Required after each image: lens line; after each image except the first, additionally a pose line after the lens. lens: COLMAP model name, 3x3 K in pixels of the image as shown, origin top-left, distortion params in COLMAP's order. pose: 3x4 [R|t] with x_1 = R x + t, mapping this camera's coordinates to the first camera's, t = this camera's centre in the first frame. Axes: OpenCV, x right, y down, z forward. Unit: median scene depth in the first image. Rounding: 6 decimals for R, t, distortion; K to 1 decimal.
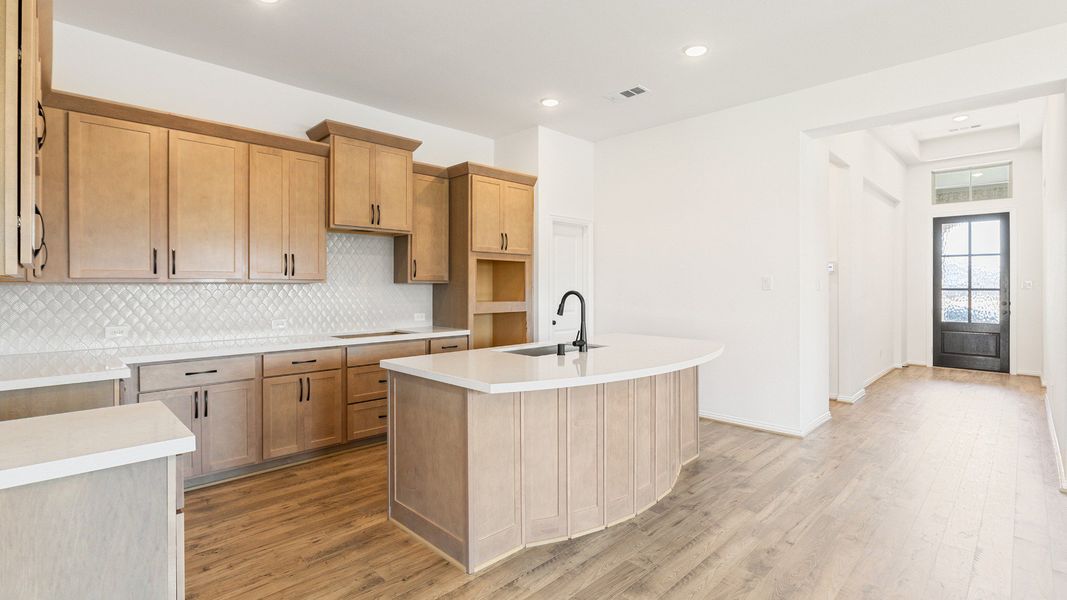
lens RADIAL K [[491.4, 0, 536.5], [0, 491.4, 287.1], [0, 0, 1]] dist [-0.000608, -0.000092]
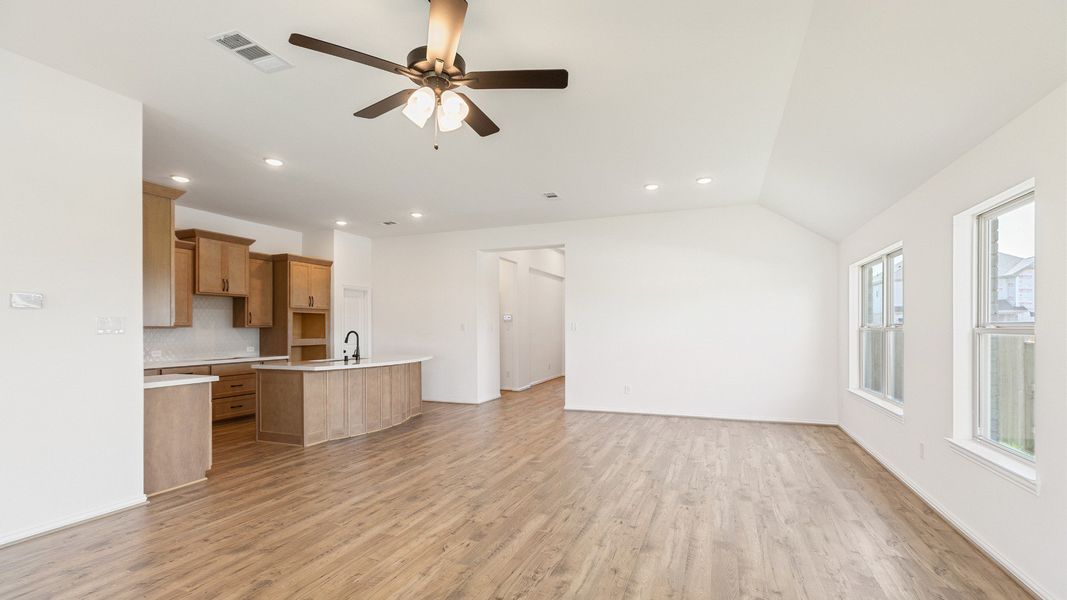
lens RADIAL K [[469.1, 0, 533.4], [0, 469.1, 326.6], [0, 0, 1]] dist [0.000222, 0.000031]
pose [[0.917757, -0.002480, 0.397134, -0.008396], [0.005287, 0.999968, -0.005975, 0.003644], [-0.397107, 0.007583, 0.917741, -0.789628]]
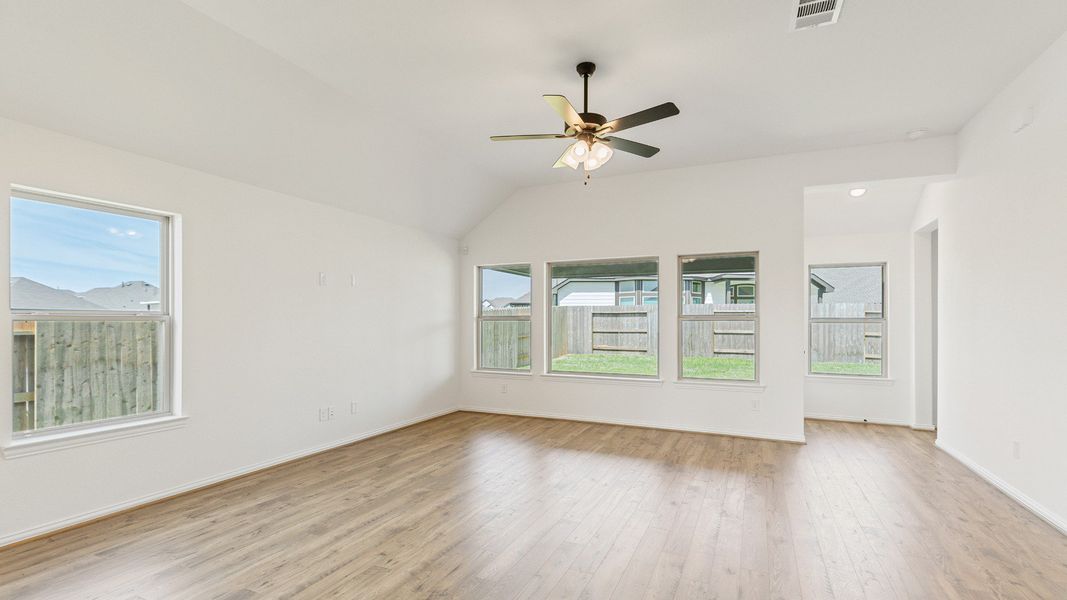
lens RADIAL K [[481.2, 0, 536.6], [0, 481.2, 313.5], [0, 0, 1]] dist [0.000471, -0.000178]
pose [[-0.935277, -0.008648, -0.353810, 0.423255], [-0.002733, 0.999848, -0.017215, 0.012327], [0.353905, -0.015134, -0.935159, 0.375108]]
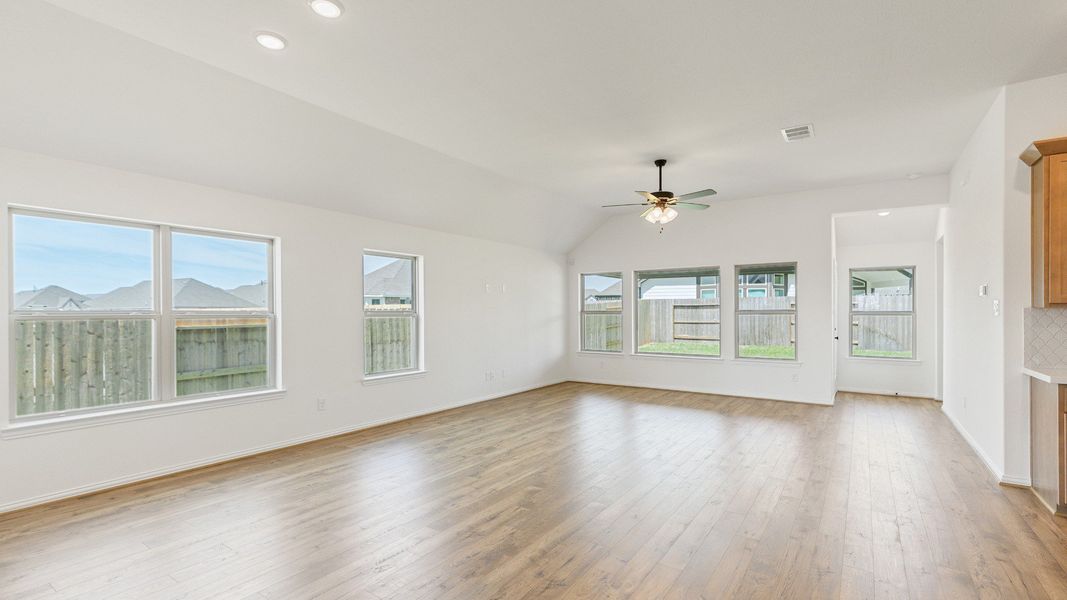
lens RADIAL K [[481.2, 0, 536.6], [0, 481.2, 313.5], [0, 0, 1]] dist [0.000471, -0.000178]
pose [[-0.981437, 0.002070, -0.191776, 0.627189], [0.001776, 0.999997, 0.001705, 0.002252], [0.191779, 0.001332, -0.981437, 0.831077]]
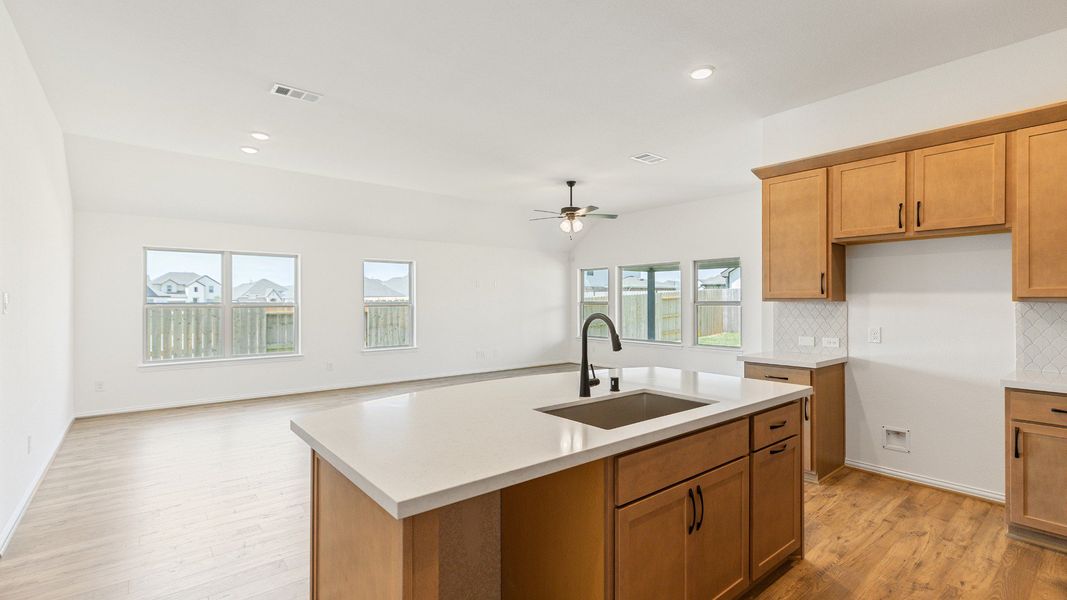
lens RADIAL K [[484.1, 0, 538.8], [0, 484.1, 298.8], [0, 0, 1]] dist [0.000752, 0.000085]
pose [[-0.995998, 0.000678, 0.089373, 0.068472], [0.000192, 0.999985, -0.005449, -0.005482], [-0.089375, -0.005410, -0.995983, 1.201957]]
